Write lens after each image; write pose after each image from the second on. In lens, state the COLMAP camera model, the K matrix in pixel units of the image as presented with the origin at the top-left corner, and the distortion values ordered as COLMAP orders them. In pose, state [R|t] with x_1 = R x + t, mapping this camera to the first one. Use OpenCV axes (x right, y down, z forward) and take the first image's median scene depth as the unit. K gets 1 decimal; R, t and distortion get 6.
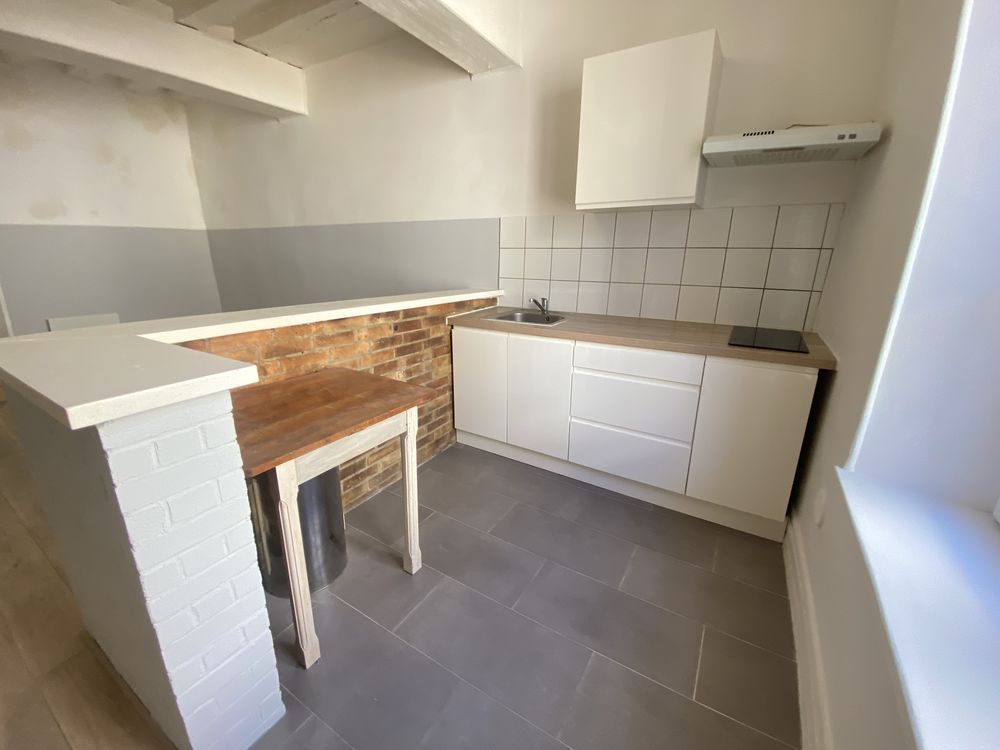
lens RADIAL K [[405.6, 0, 499.8], [0, 405.6, 372.0], [0, 0, 1]] dist [0.027104, -0.023211]
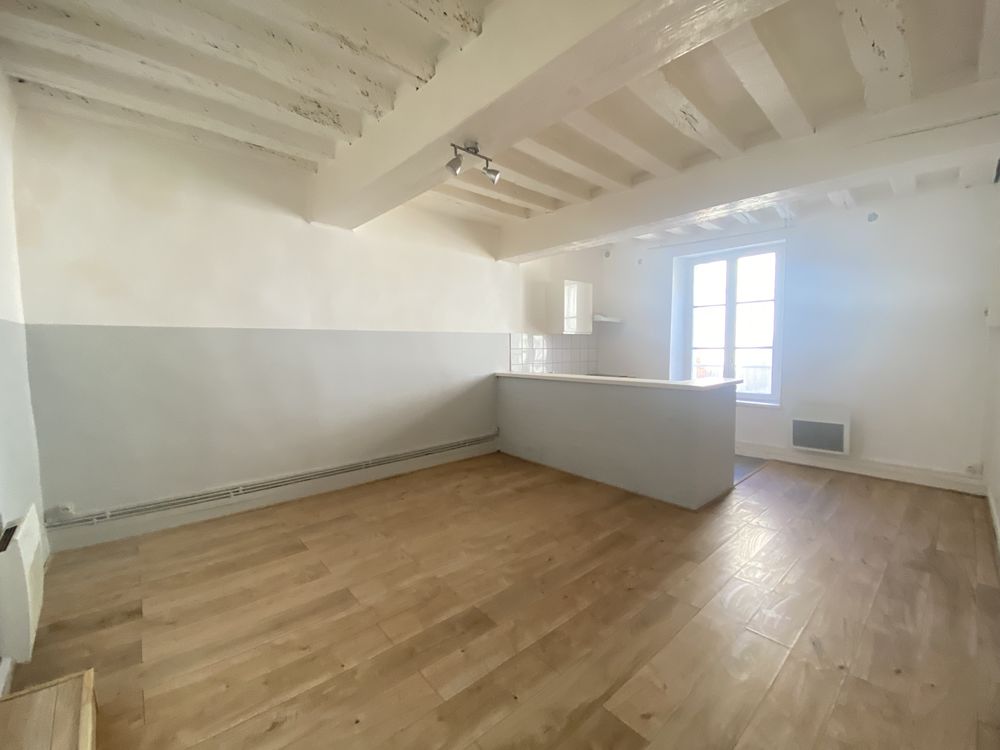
lens RADIAL K [[405.6, 0, 499.8], [0, 405.6, 372.0], [0, 0, 1]] dist [0.027104, -0.023211]
pose [[0.301069, -0.073313, 0.950780, -2.158147], [0.270359, 0.962692, -0.011379, -0.254750], [-0.914474, 0.260478, 0.309657, 0.654267]]
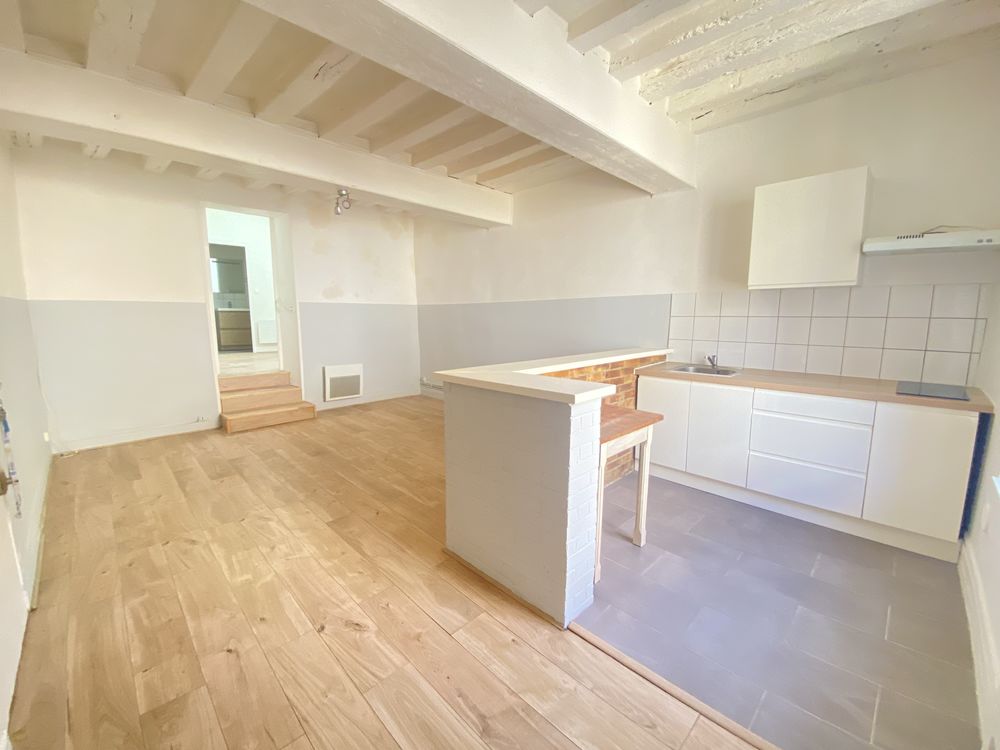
lens RADIAL K [[405.6, 0, 499.8], [0, 405.6, 372.0], [0, 0, 1]] dist [0.027104, -0.023211]
pose [[0.970202, 0.021166, -0.241371, -0.257717], [-0.055342, 0.989202, -0.135706, 0.084557], [0.235893, 0.145020, 0.960897, -0.401106]]
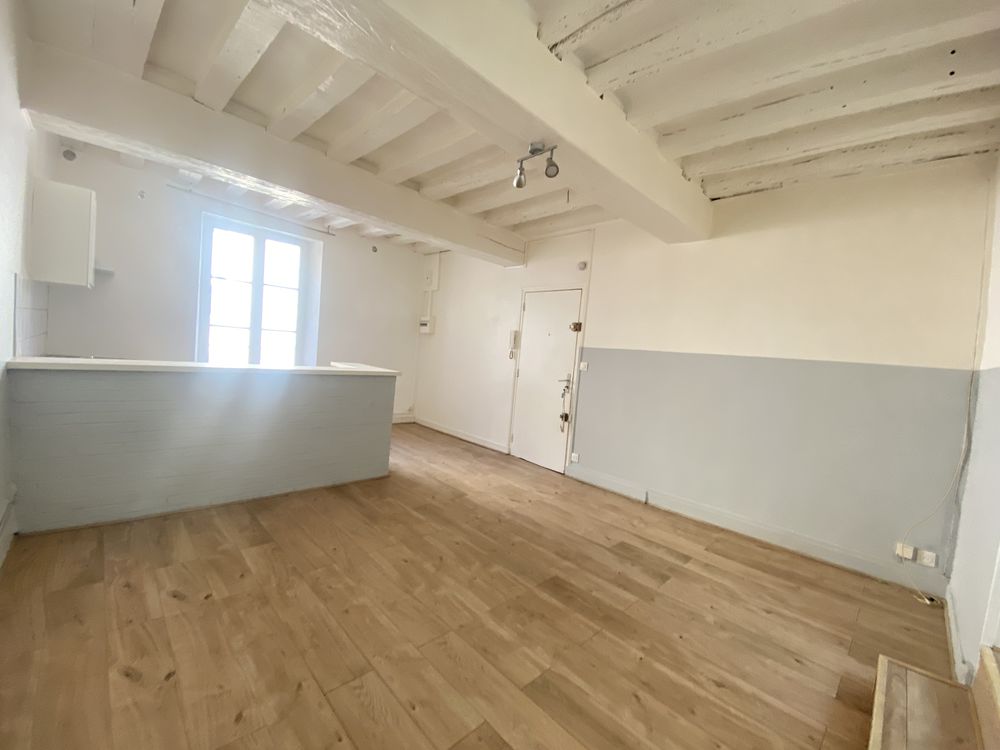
lens RADIAL K [[405.6, 0, 499.8], [0, 405.6, 372.0], [0, 0, 1]] dist [0.027104, -0.023211]
pose [[-0.962453, -0.111495, 0.247494, -1.449975], [-0.026610, 0.946114, 0.322740, -0.596899], [-0.270142, 0.304036, -0.913557, 1.908449]]
